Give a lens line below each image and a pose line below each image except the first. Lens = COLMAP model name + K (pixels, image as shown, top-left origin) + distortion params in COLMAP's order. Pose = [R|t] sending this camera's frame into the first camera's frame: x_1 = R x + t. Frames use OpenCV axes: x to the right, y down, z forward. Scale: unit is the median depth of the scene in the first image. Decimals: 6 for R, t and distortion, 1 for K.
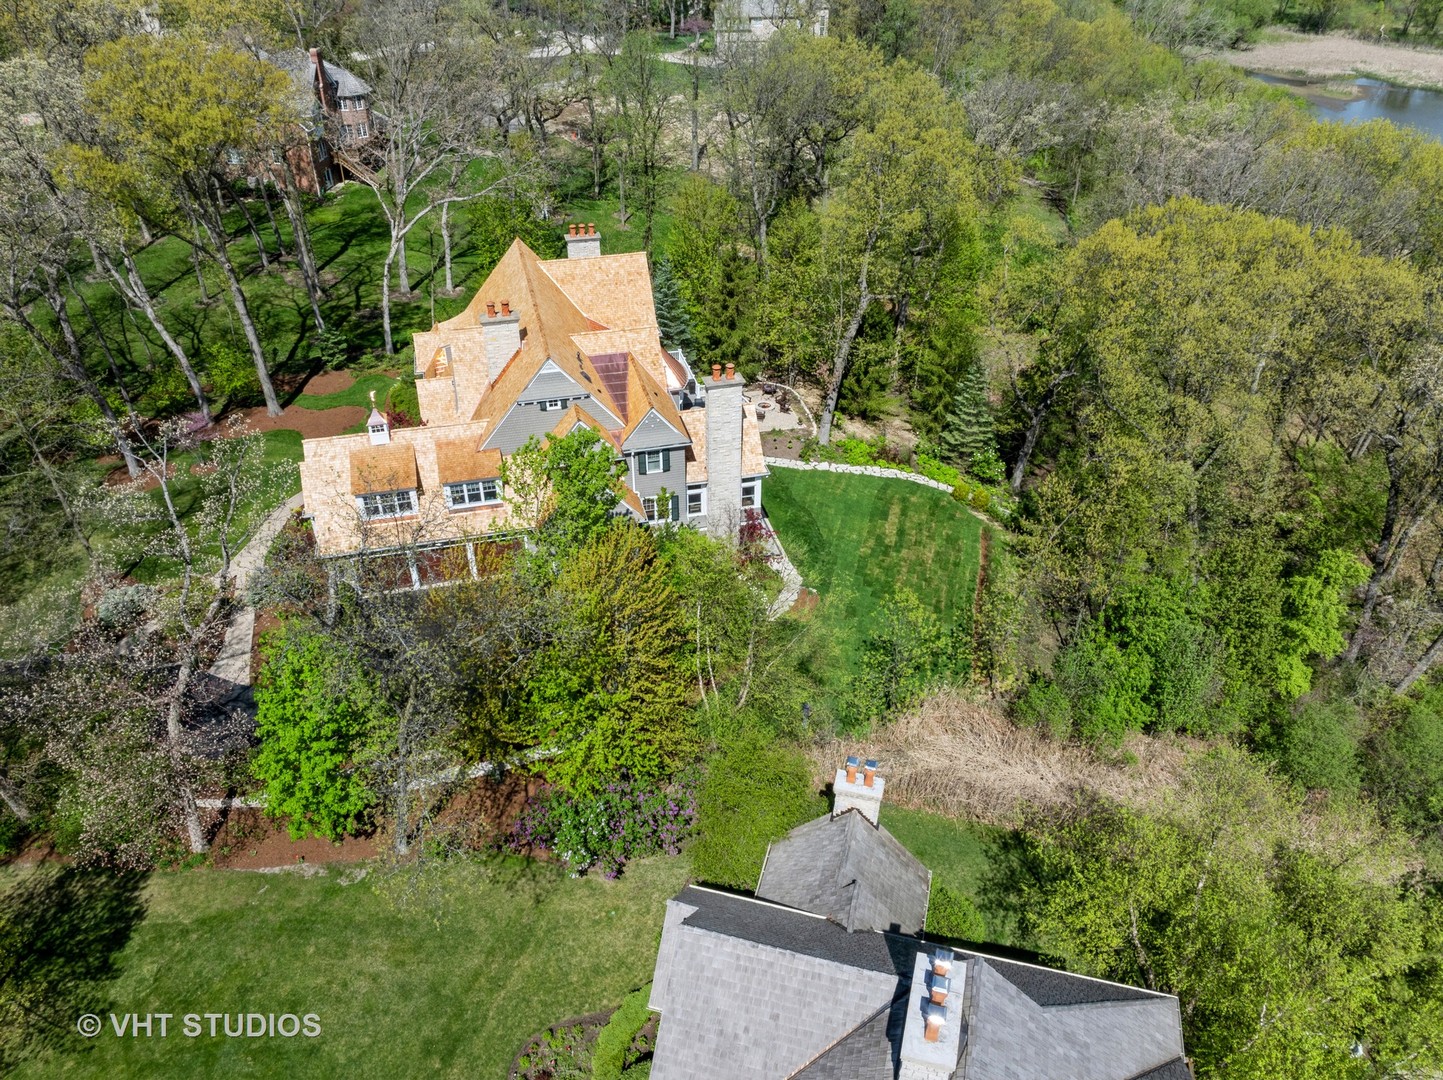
lens RADIAL K [[1010.6, 0, 721.5], [0, 1010.6, 540.0], [0, 0, 1]] dist [-0.029808, -0.009252]
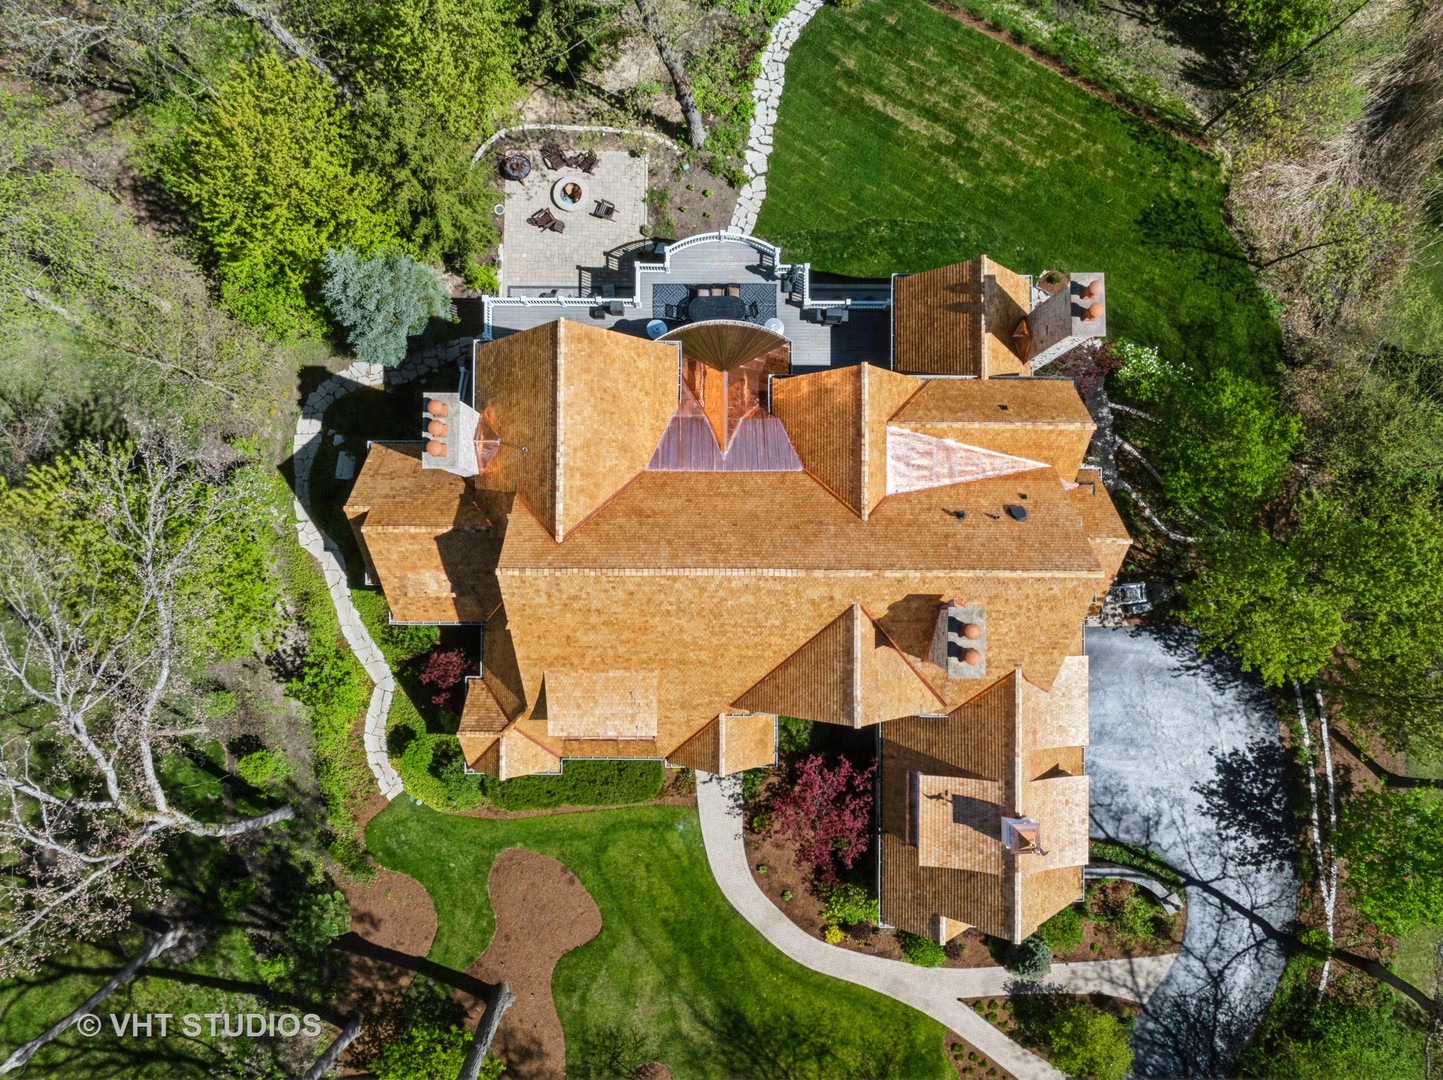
lens RADIAL K [[1010.6, 0, 721.5], [0, 1010.6, 540.0], [0, 0, 1]] dist [-0.029808, -0.009252]
pose [[0.257140, -0.966107, 0.022704, -0.159307], [0.550550, 0.165762, 0.818180, -0.582271], [-0.794213, -0.197887, 0.574514, 0.598231]]
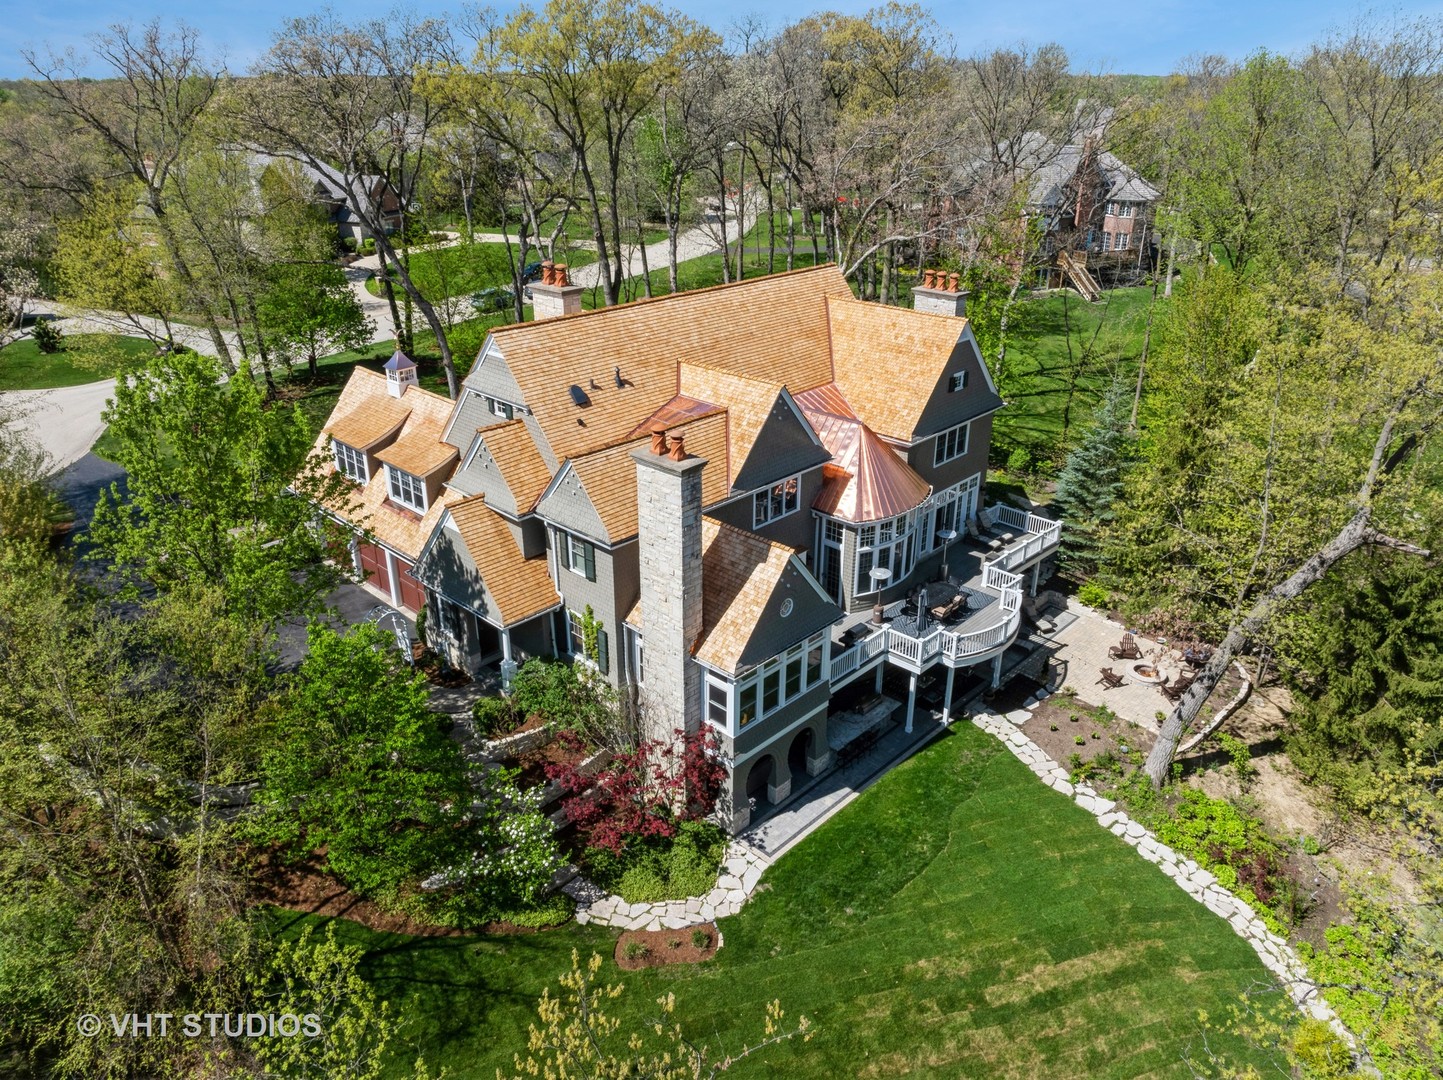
lens RADIAL K [[1010.6, 0, 721.5], [0, 1010.6, 540.0], [0, 0, 1]] dist [-0.029808, -0.009252]
pose [[0.526265, 0.345240, -0.777081, 0.340328], [-0.486569, 0.871730, 0.057770, -0.124919], [0.697350, 0.347701, 0.626744, 0.529005]]
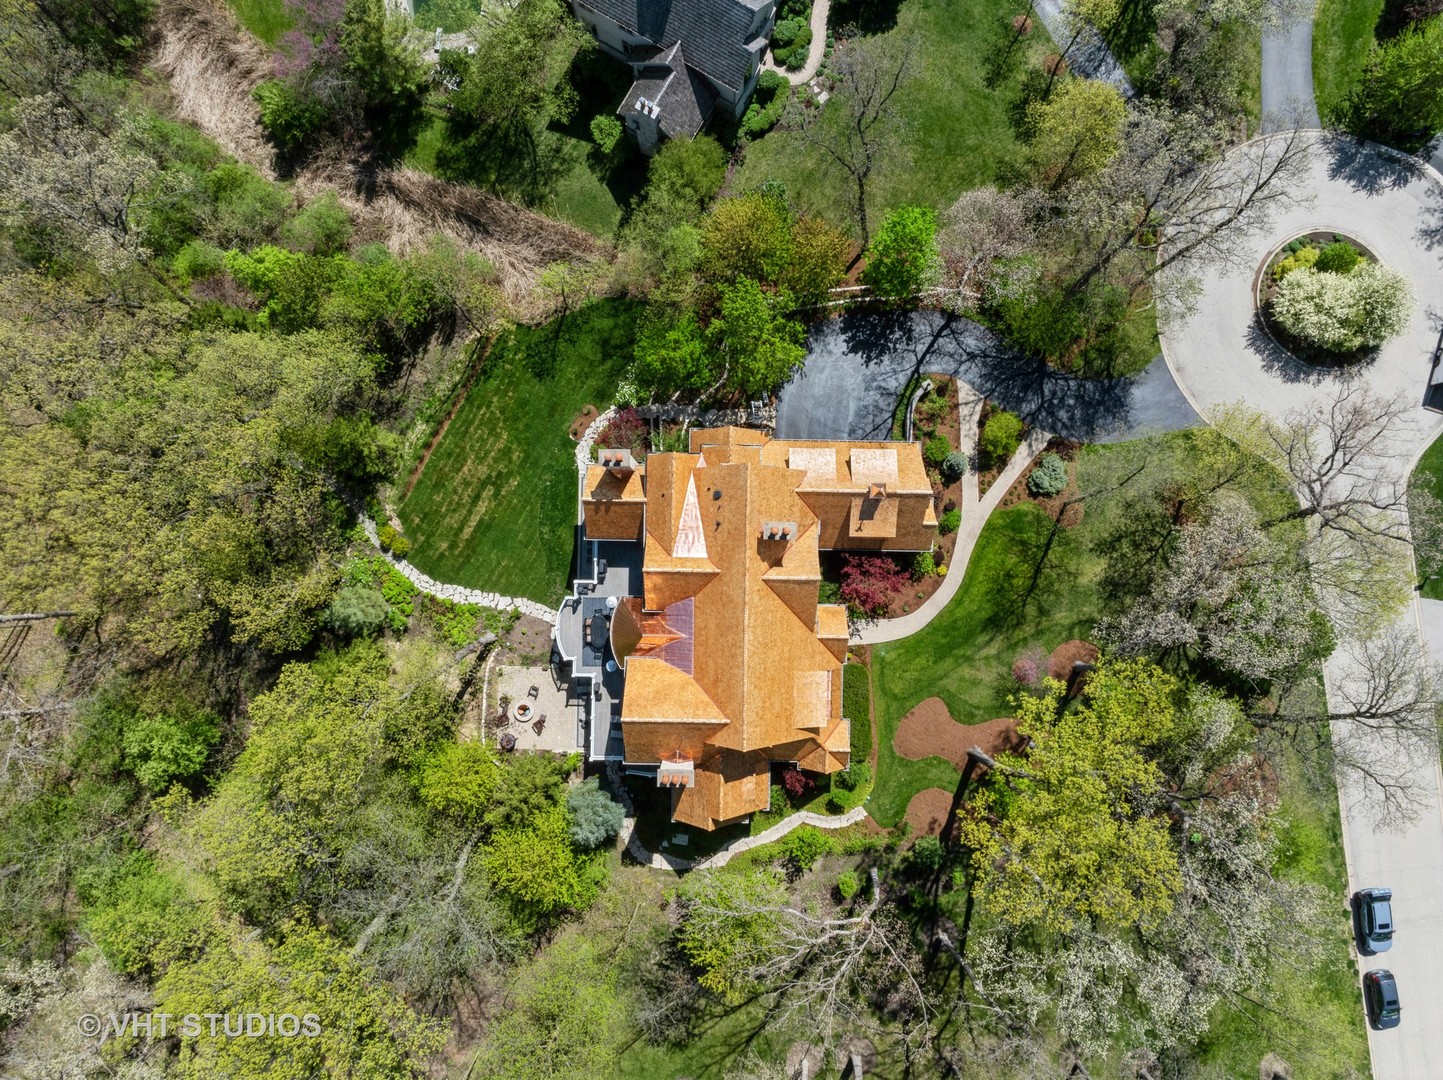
lens RADIAL K [[1010.6, 0, 721.5], [0, 1010.6, 540.0], [0, 0, 1]] dist [-0.029808, -0.009252]
pose [[-0.963713, -0.266939, -0.001259, -0.114895], [0.150402, -0.546873, 0.823596, -0.933094], [-0.220538, 0.793520, 0.567176, 0.252276]]
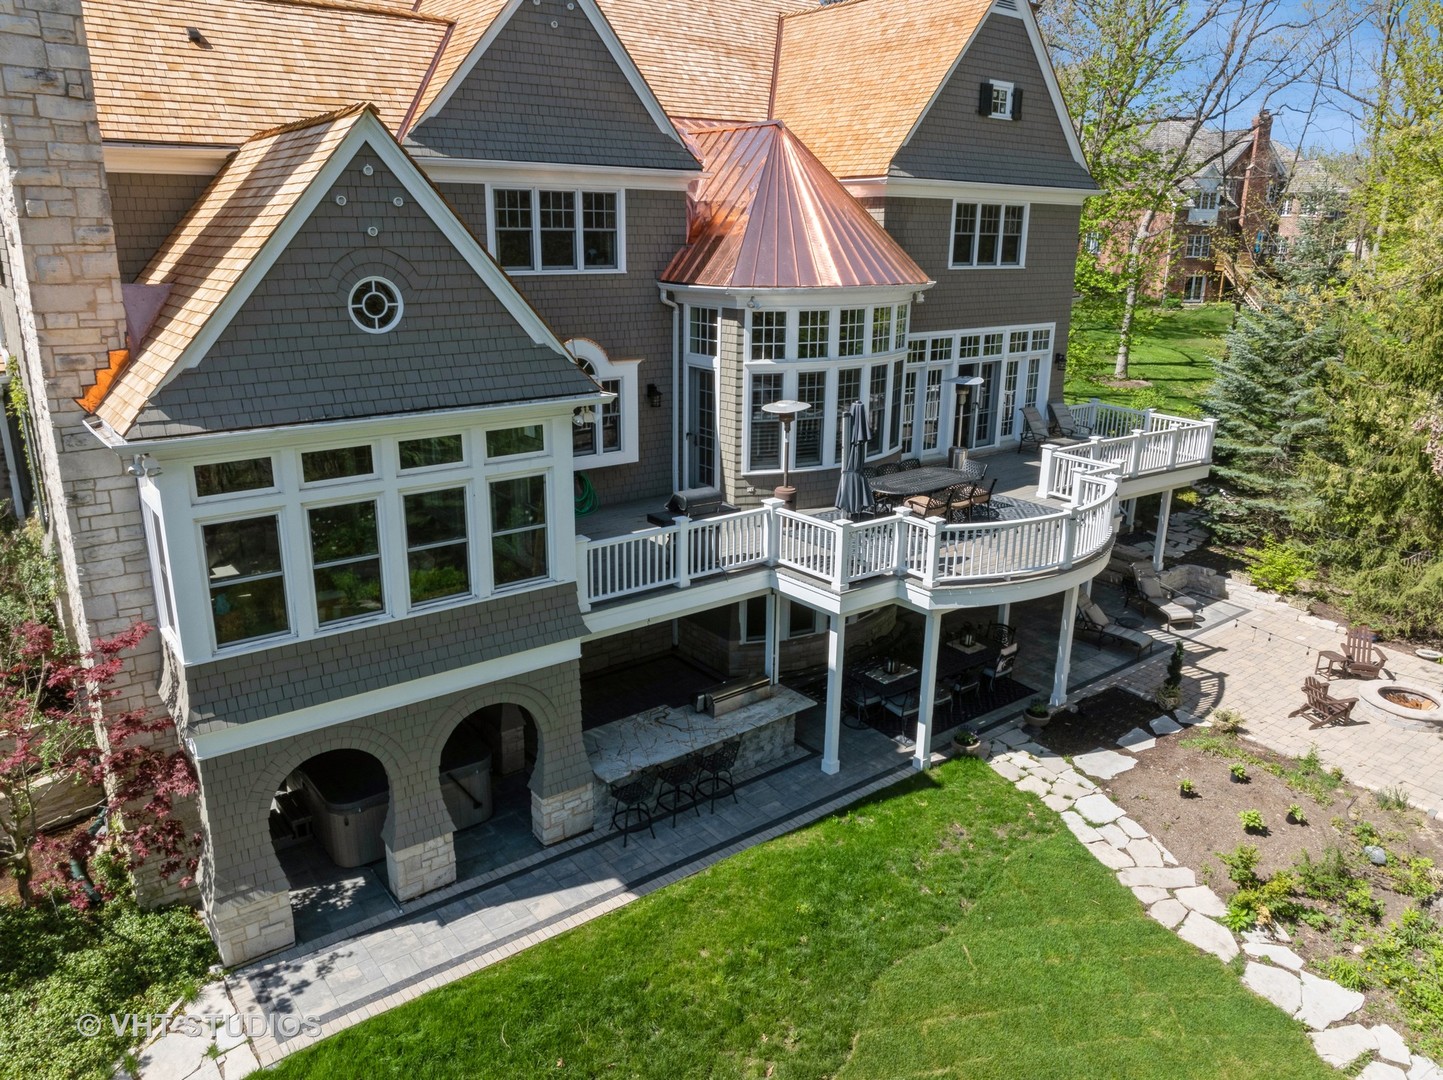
lens RADIAL K [[1035.2, 0, 721.5], [0, 1035.2, 540.0], [0, 0, 1]] dist [-0.065926, 0.047732]
pose [[0.400021, 0.262331, -0.878160, 0.194481], [-0.534352, 0.845213, 0.009080, -0.087559], [0.744615, 0.465615, 0.478280, 0.810514]]
